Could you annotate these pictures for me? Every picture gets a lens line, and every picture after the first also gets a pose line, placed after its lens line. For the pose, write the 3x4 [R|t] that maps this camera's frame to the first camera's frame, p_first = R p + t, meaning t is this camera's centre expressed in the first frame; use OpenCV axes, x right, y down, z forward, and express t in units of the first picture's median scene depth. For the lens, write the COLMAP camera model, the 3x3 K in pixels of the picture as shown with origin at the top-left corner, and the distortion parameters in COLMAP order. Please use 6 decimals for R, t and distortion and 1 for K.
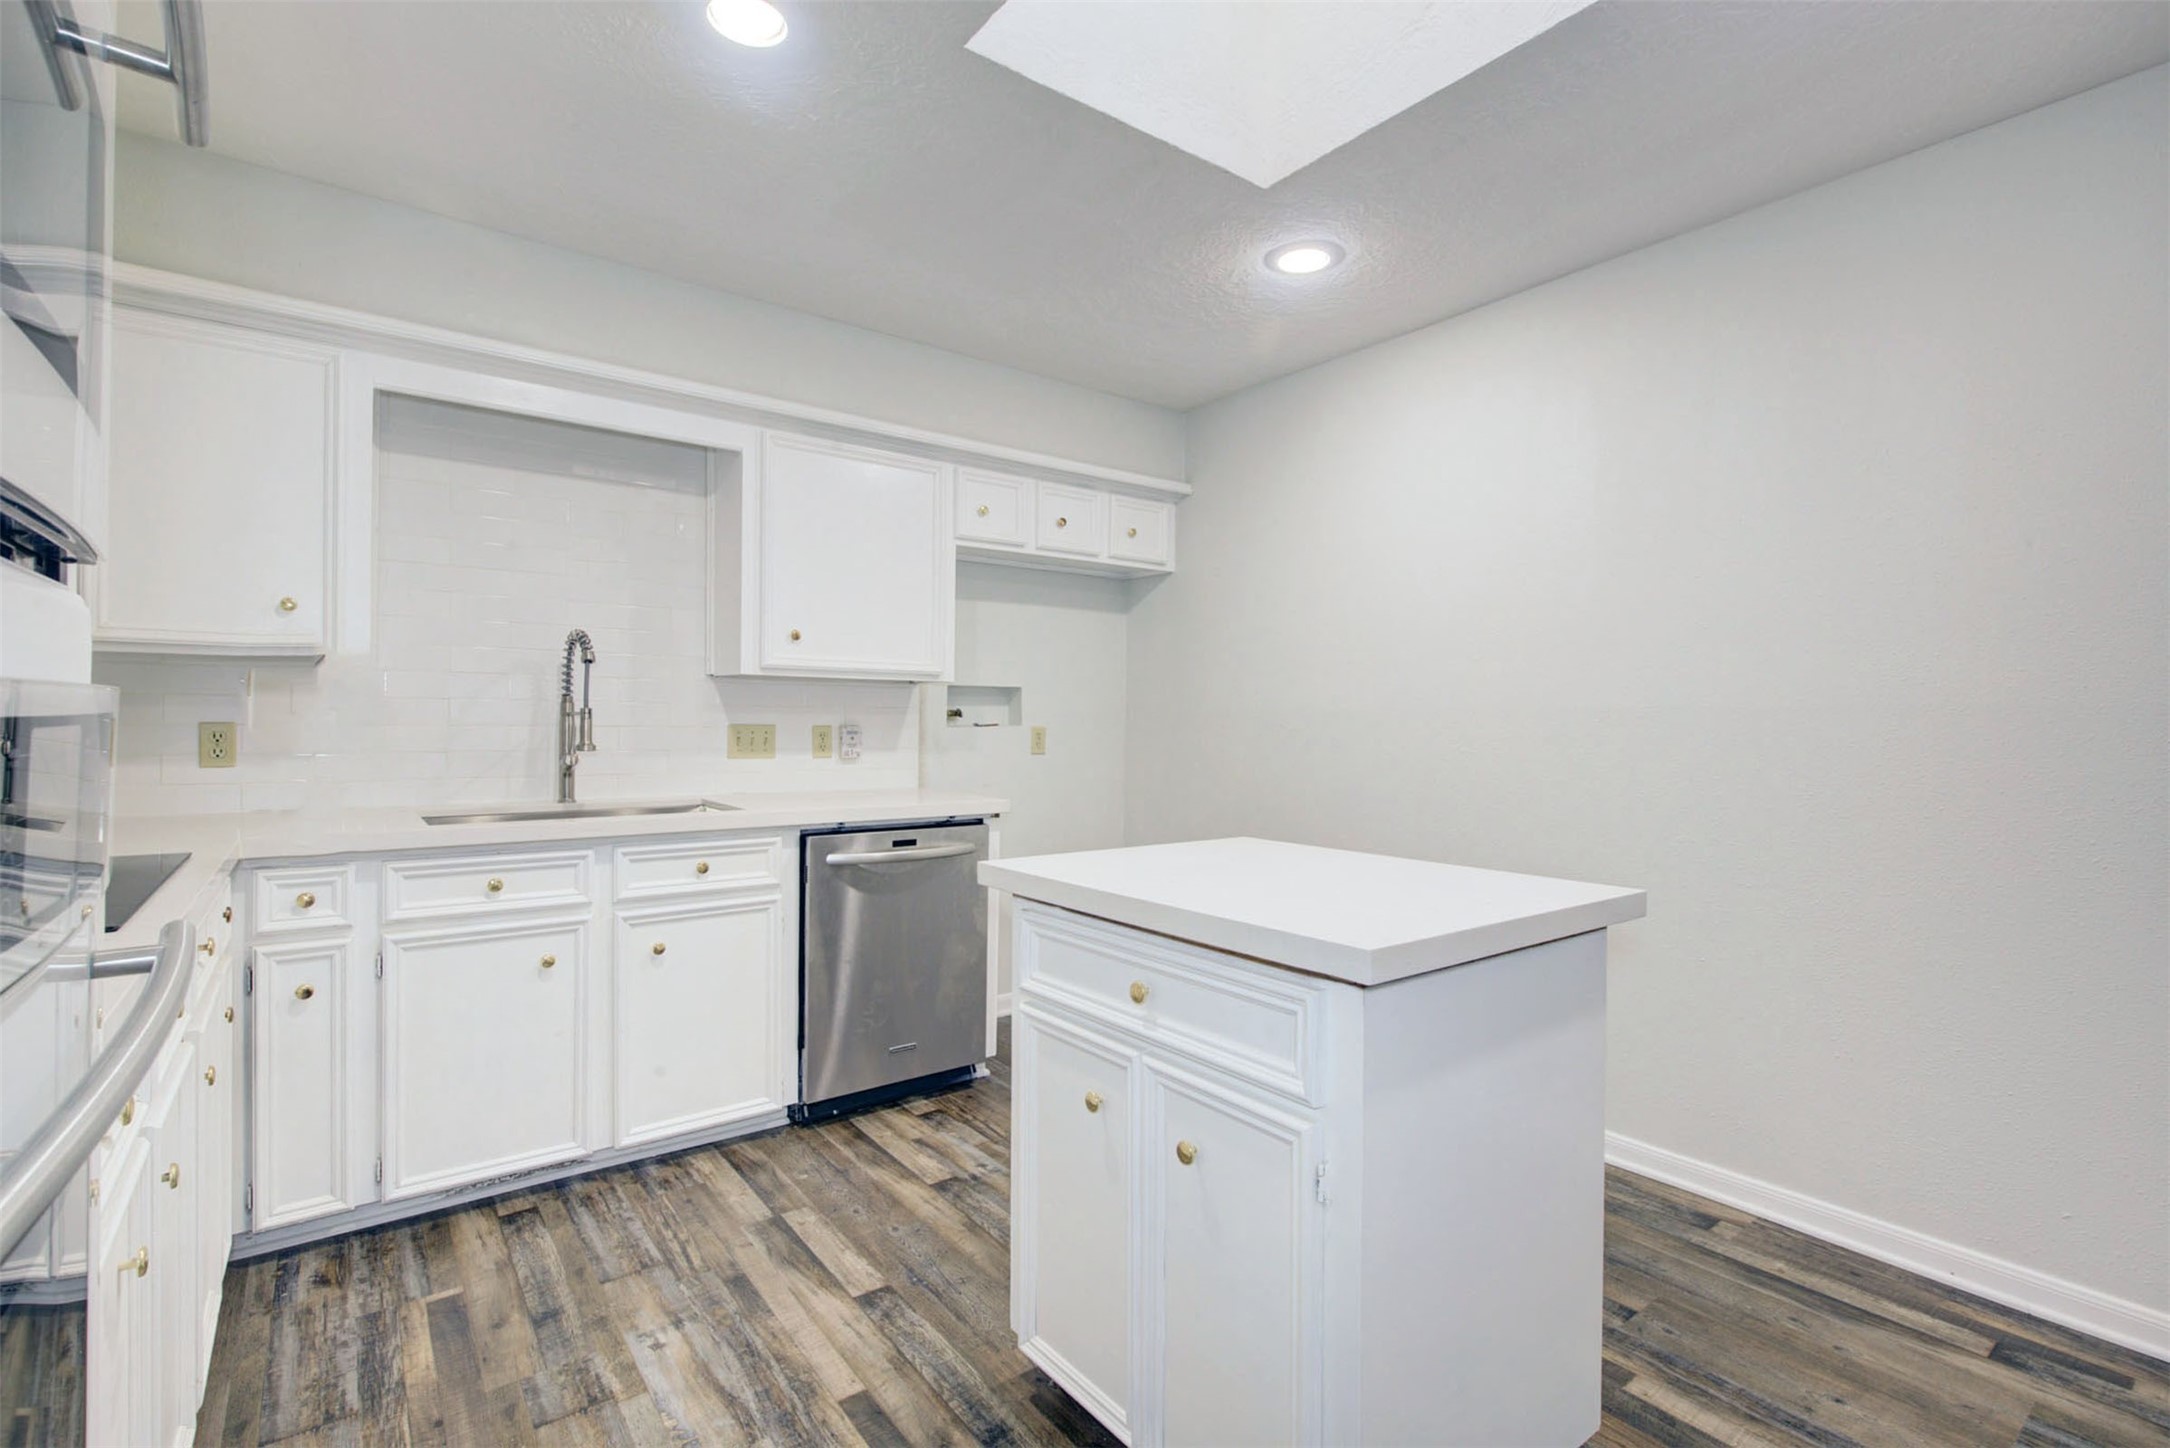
lens RADIAL K [[986.6, 0, 1086.7], [0, 986.6, 729.5], [0, 0, 1]] dist [-0.000903, 0.000208]
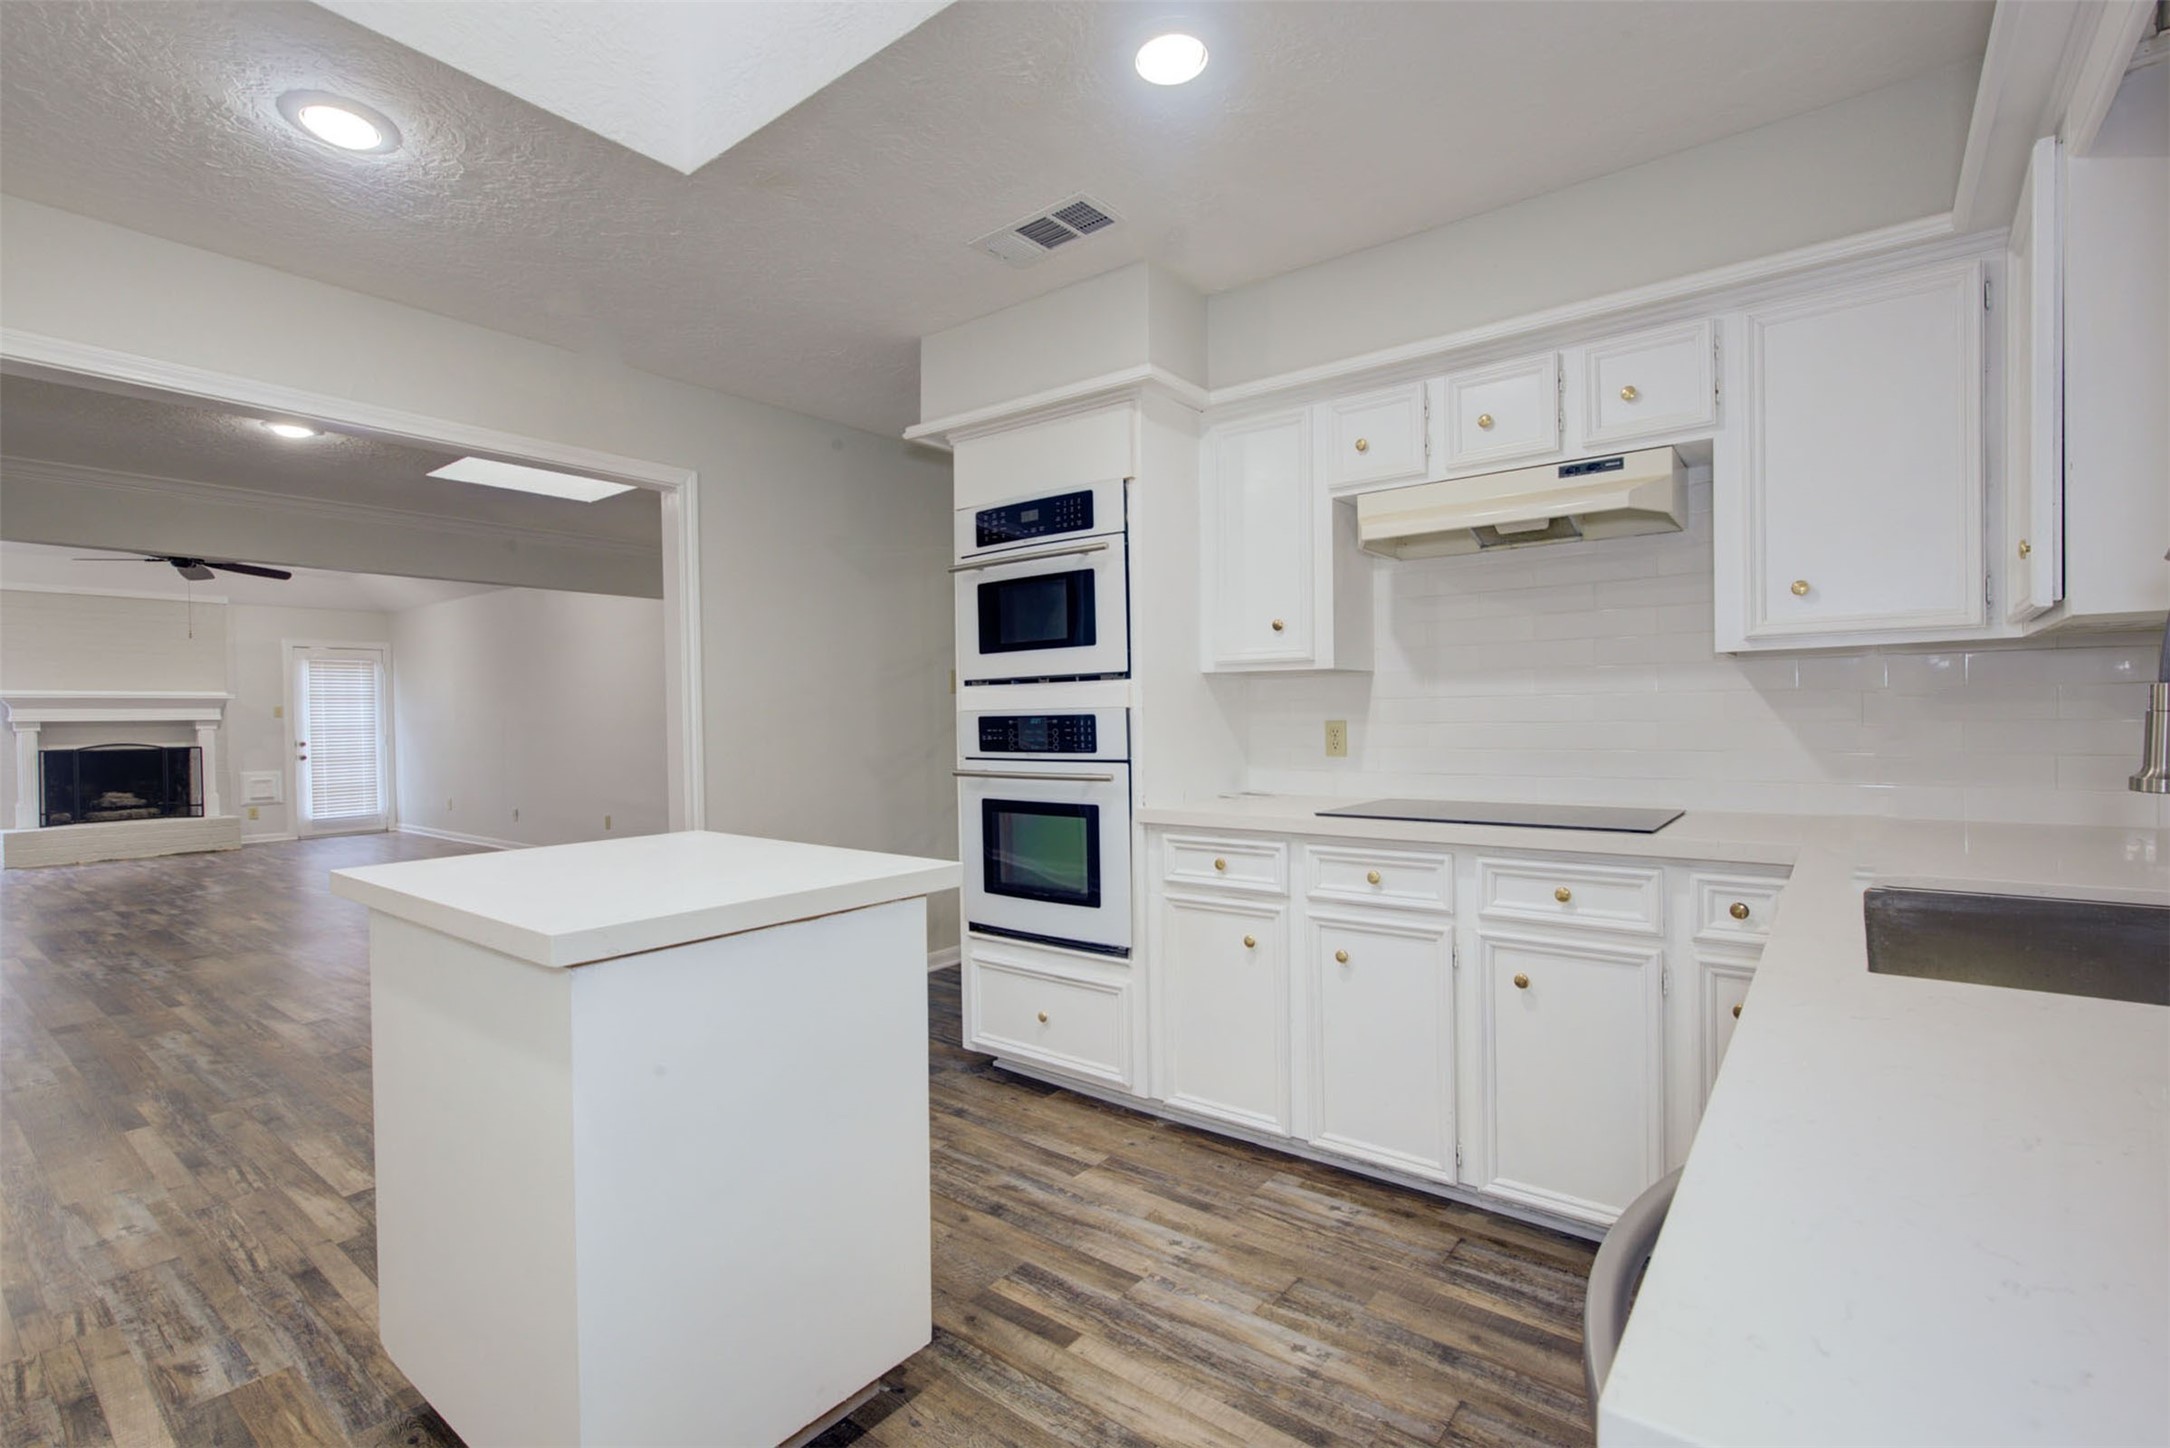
lens RADIAL K [[989.0, 0, 1084.9], [0, 989.0, 728.3], [0, 0, 1]] dist [-0.000404, 0.000268]
pose [[-0.967861, 0.004500, -0.251447, 0.014640], [-0.001142, 0.999751, 0.022287, -0.014733], [0.251485, 0.021858, -0.967614, 1.528425]]
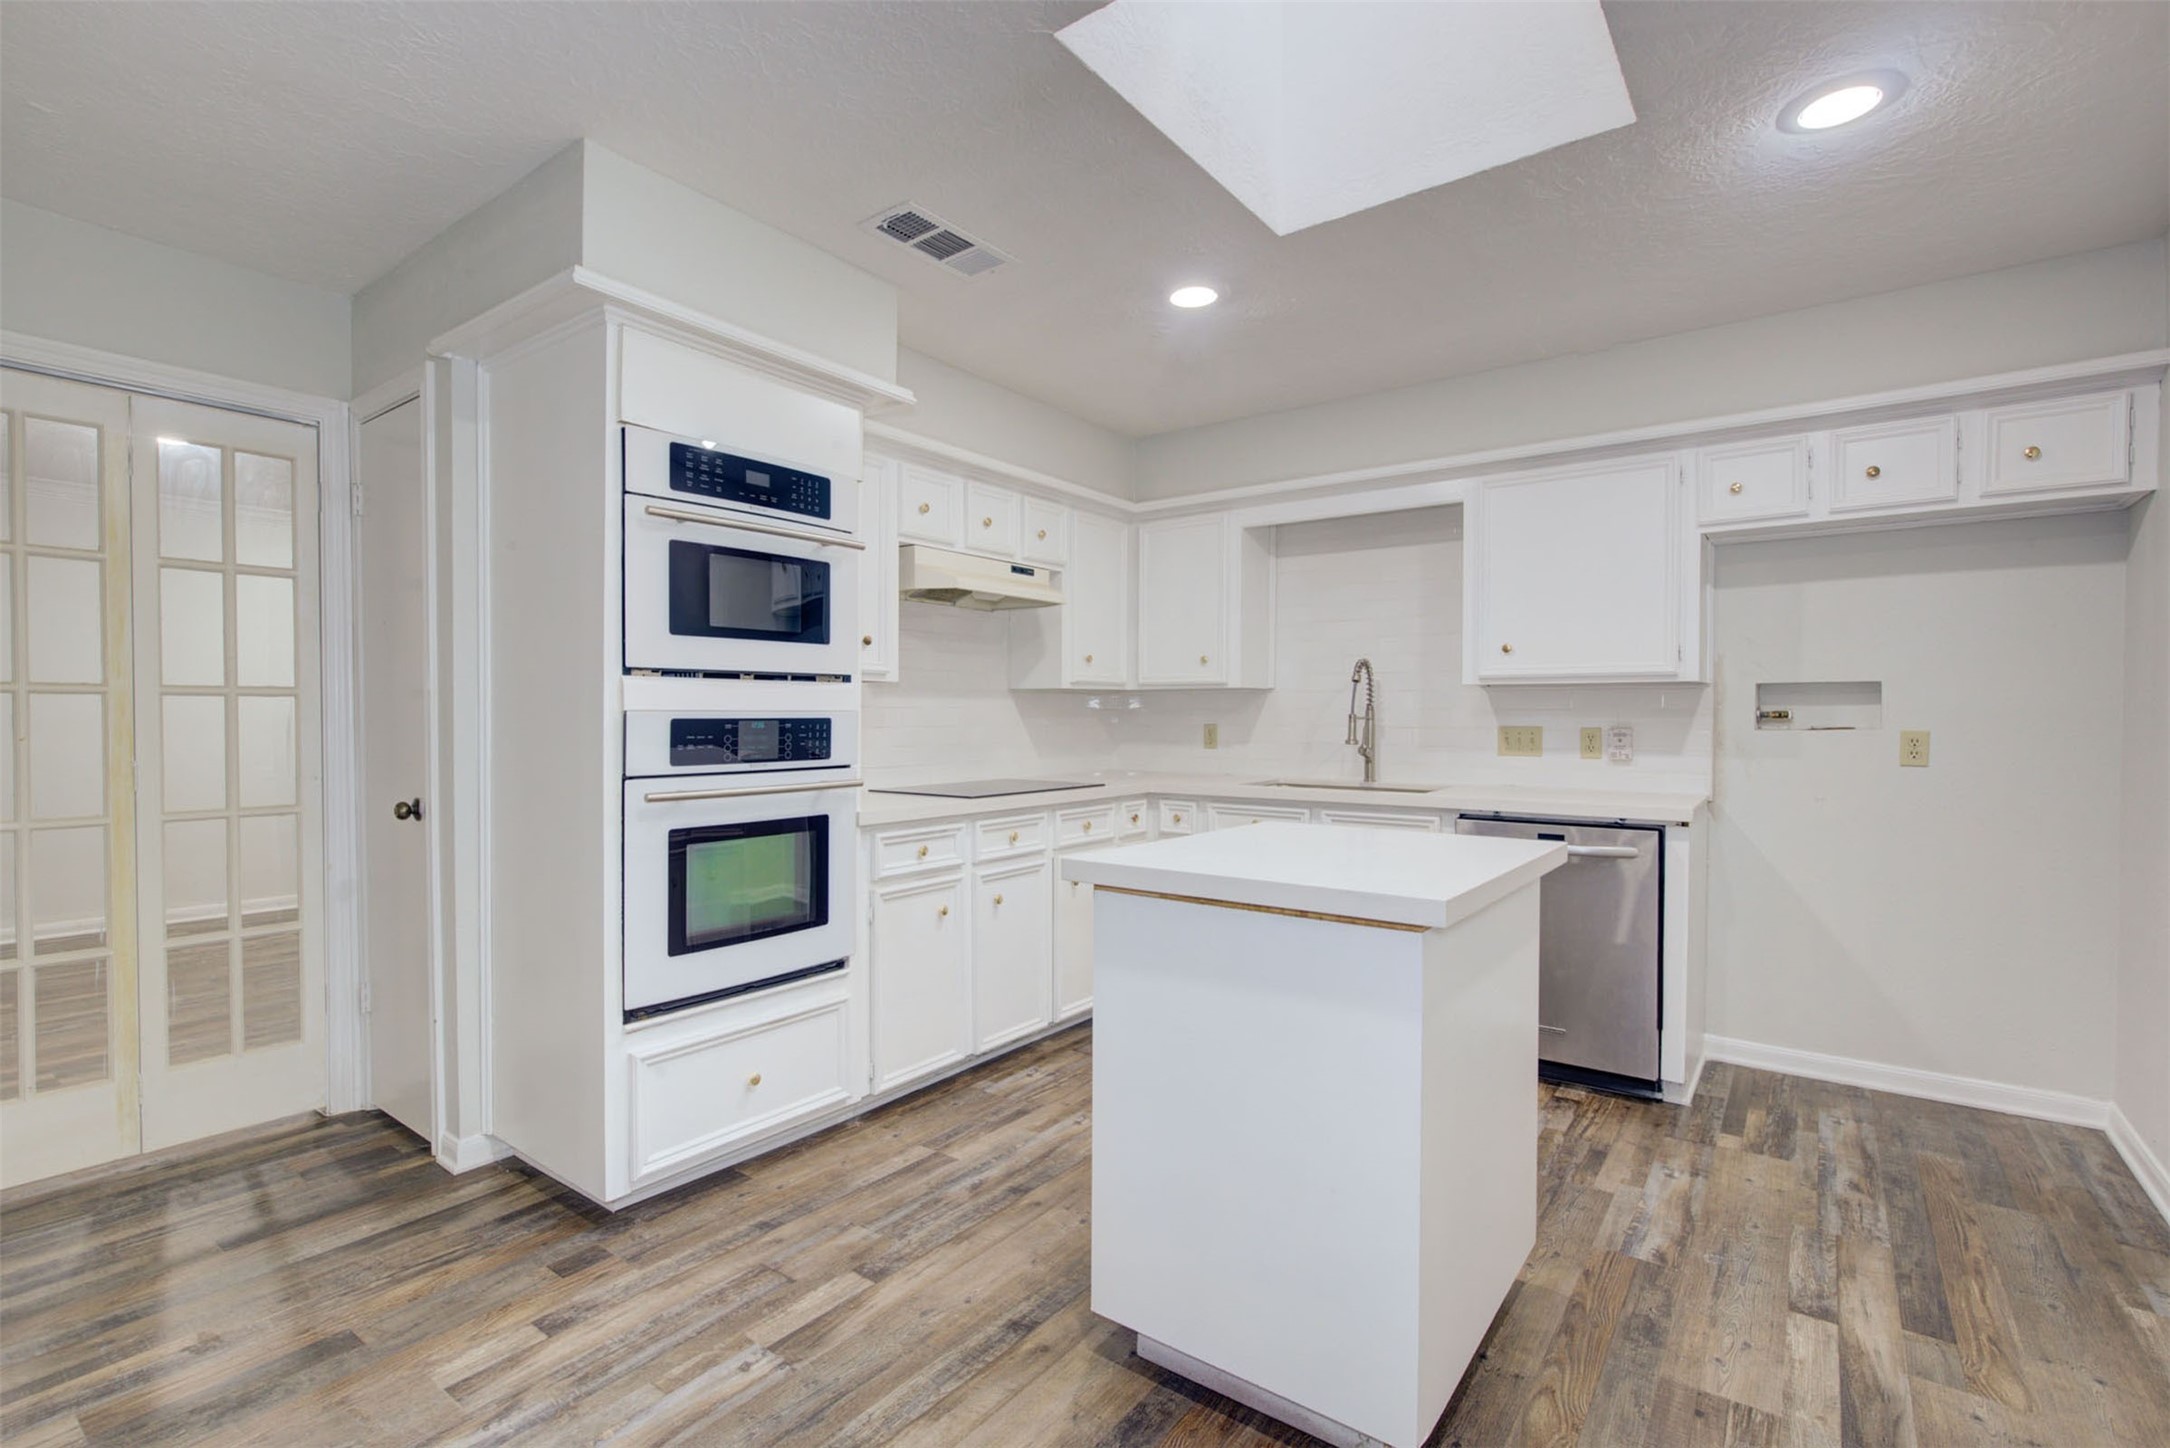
lens RADIAL K [[986.6, 0, 1086.7], [0, 986.6, 729.5], [0, 0, 1]] dist [-0.000903, 0.000208]
pose [[0.278036, 0.002101, -0.960568, 0.901824], [-0.010948, 0.999940, -0.000982, 0.007055], [0.960508, 0.010789, 0.278042, 0.283823]]
